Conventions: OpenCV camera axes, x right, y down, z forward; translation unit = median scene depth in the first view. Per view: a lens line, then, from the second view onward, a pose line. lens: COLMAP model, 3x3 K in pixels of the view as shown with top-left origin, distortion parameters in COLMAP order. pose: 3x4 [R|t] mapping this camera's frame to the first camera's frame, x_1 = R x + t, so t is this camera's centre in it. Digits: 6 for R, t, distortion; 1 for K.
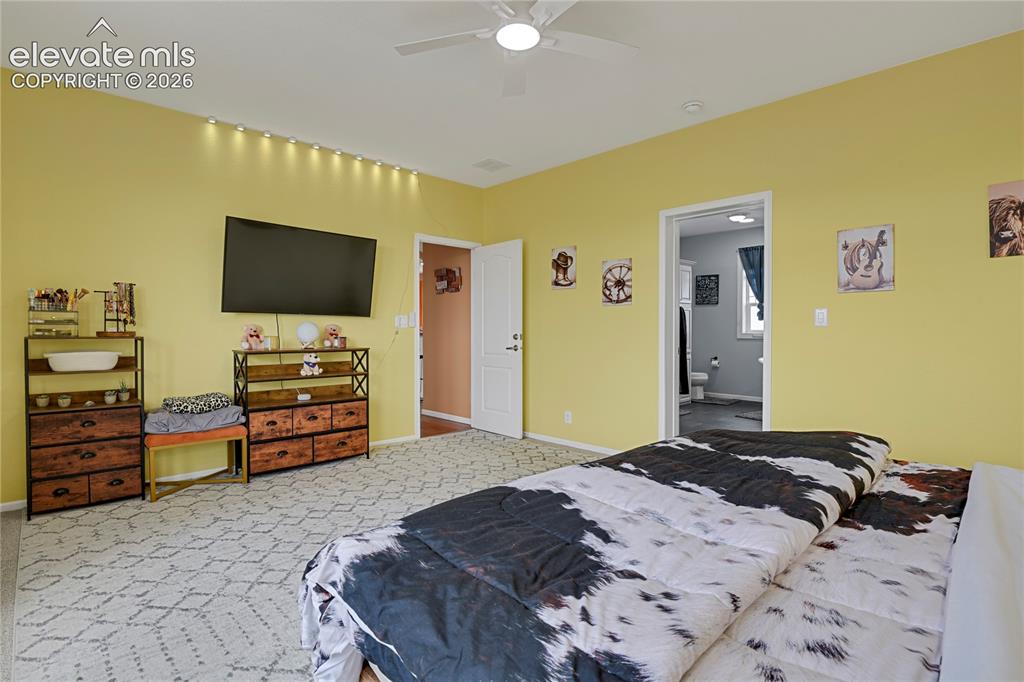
lens RADIAL K [[500.0, 0, 508.2], [0, 500.0, 338.9], [0, 0, 1]] dist [-0.027153, -0.002471]
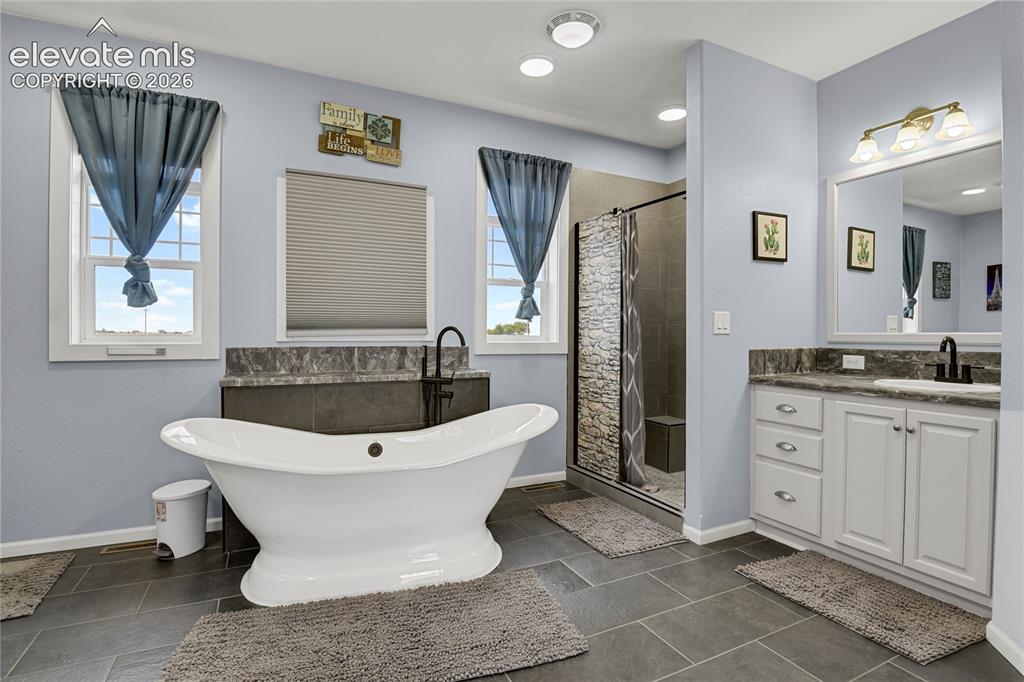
lens RADIAL K [[500.0, 0, 519.4], [0, 500.0, 339.3], [0, 0, 1]] dist [-0.027153, -0.002471]
pose [[0.303712, -0.008400, 0.952727, 0.252252], [0.010755, 0.999928, 0.005388, -0.013697], [-0.952703, 0.008611, 0.303781, 0.613126]]
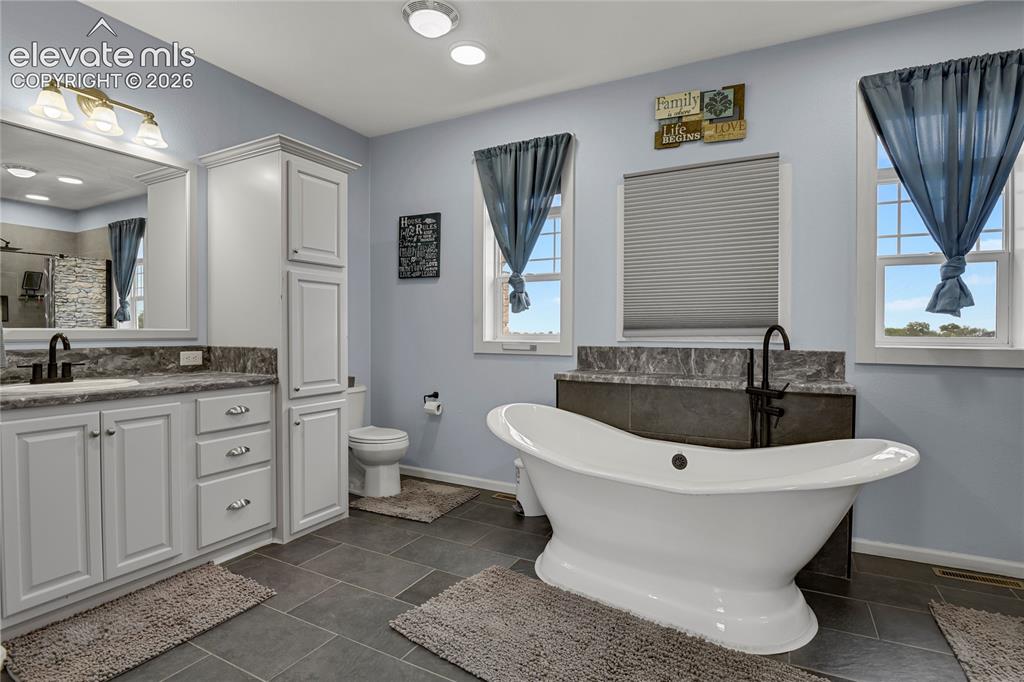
lens RADIAL K [[500.0, 0, 518.3], [0, 500.0, 339.5], [0, 0, 1]] dist [-0.027153, -0.002471]
pose [[0.950584, 0.001693, 0.310462, 0.354209], [-0.001345, 0.999998, -0.001334, -0.012666], [-0.310464, 0.000850, 0.950585, 0.548374]]
